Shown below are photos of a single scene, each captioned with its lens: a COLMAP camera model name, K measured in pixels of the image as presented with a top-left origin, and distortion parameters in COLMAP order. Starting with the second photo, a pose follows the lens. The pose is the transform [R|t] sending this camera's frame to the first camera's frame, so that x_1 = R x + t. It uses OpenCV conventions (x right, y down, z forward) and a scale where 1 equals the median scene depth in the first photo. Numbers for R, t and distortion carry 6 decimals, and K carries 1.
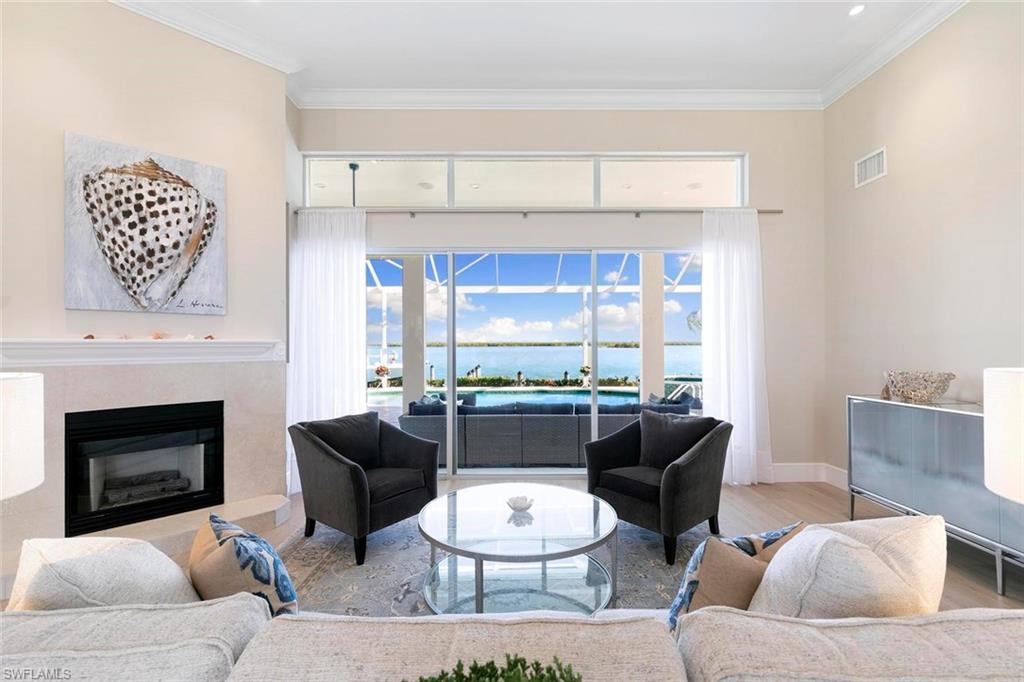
lens RADIAL K [[460.6, 0, 511.1], [0, 460.6, 342.5], [0, 0, 1]] dist [0.009942, -0.001400]
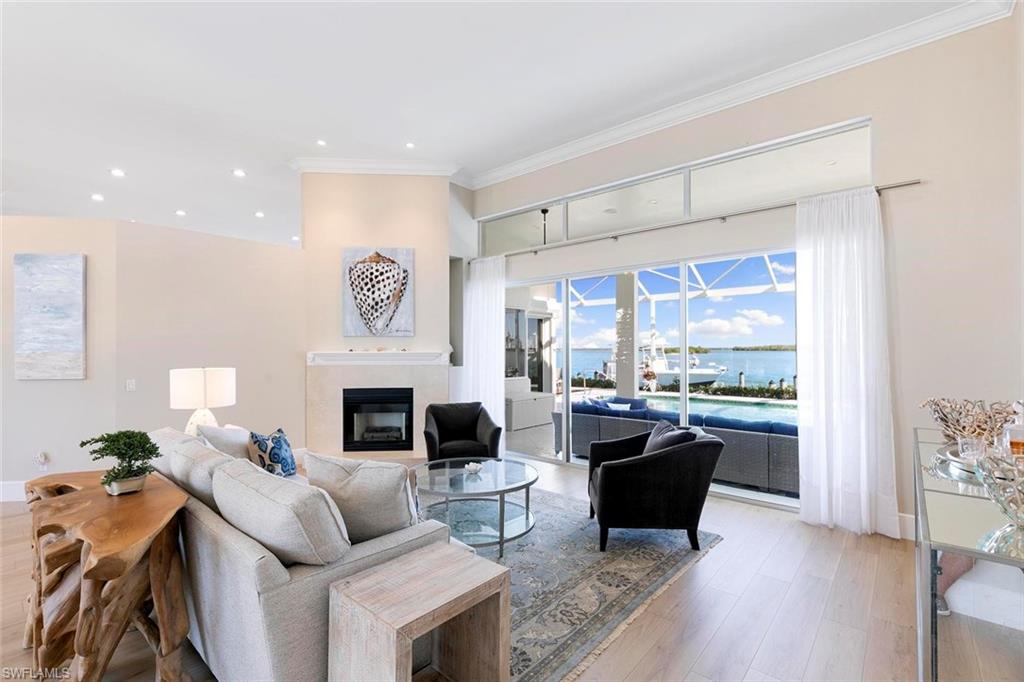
lens RADIAL K [[460.6, 0, 509.5], [0, 460.6, 346.2], [0, 0, 1]] dist [0.009942, -0.001400]
pose [[0.750711, -0.002874, -0.660624, 0.771199], [0.002660, 0.999996, -0.001327, -0.021964], [0.660625, -0.000762, 0.750716, -0.009711]]
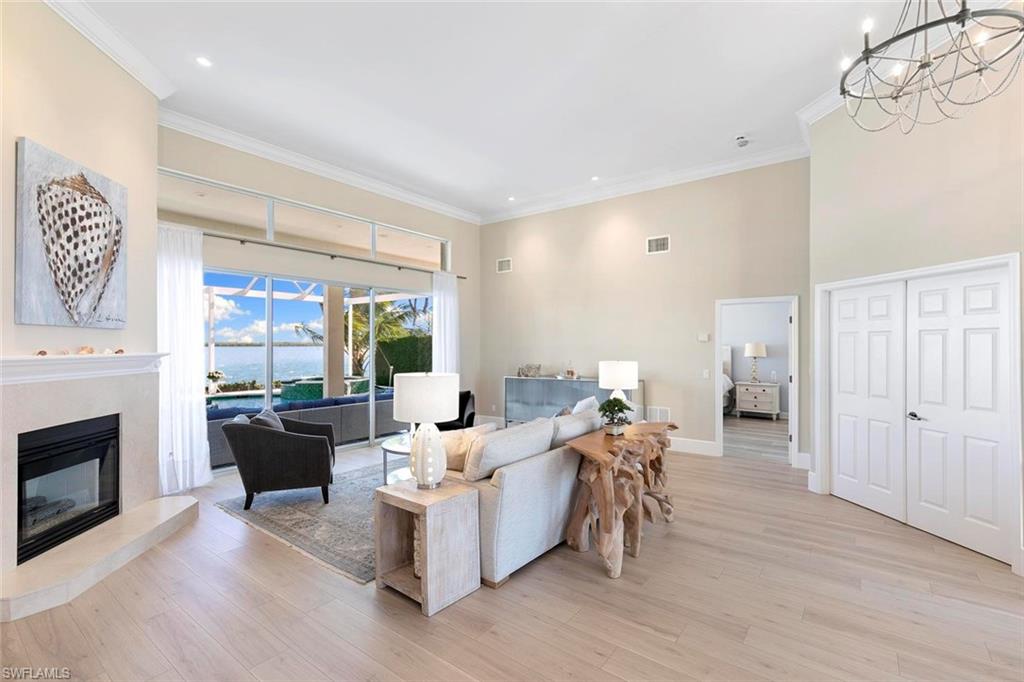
lens RADIAL K [[460.6, 0, 511.4], [0, 460.6, 342.6], [0, 0, 1]] dist [0.009942, -0.001400]
pose [[0.615025, 0.007887, 0.788468, -0.955216], [-0.005452, 0.999969, -0.005750, -0.030034], [-0.788489, -0.000762, 0.615048, -0.328542]]
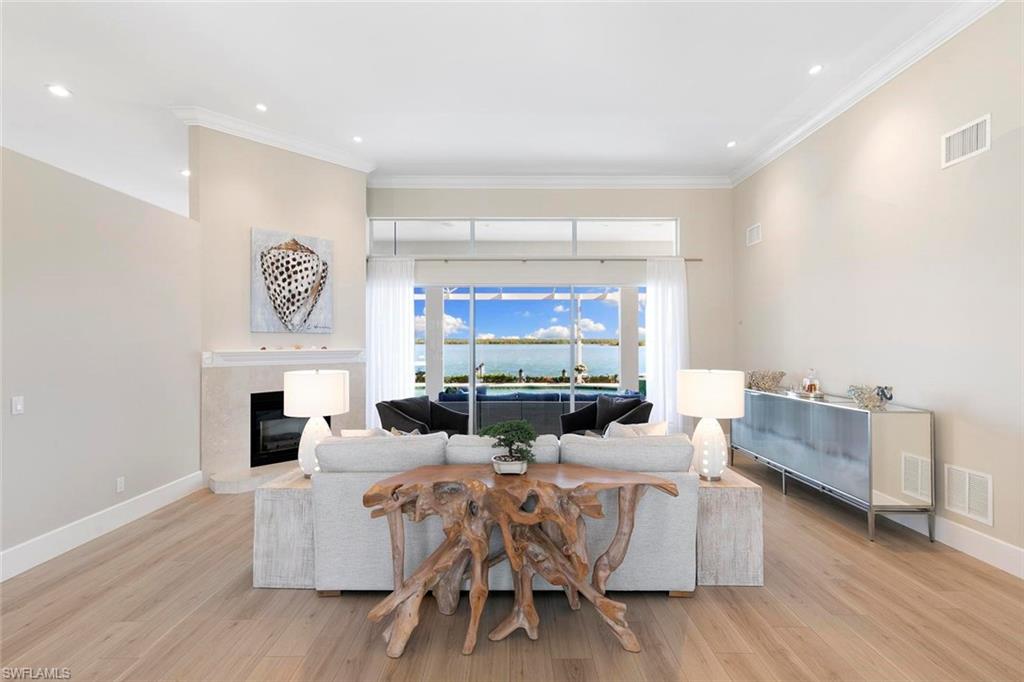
lens RADIAL K [[460.6, 0, 509.4], [0, 460.6, 339.1], [0, 0, 1]] dist [0.009942, -0.001400]
pose [[0.999969, 0.002920, -0.007307, -0.005842], [-0.002938, 0.999993, -0.002522, -0.039333], [0.007299, 0.002543, 0.999970, -0.592971]]
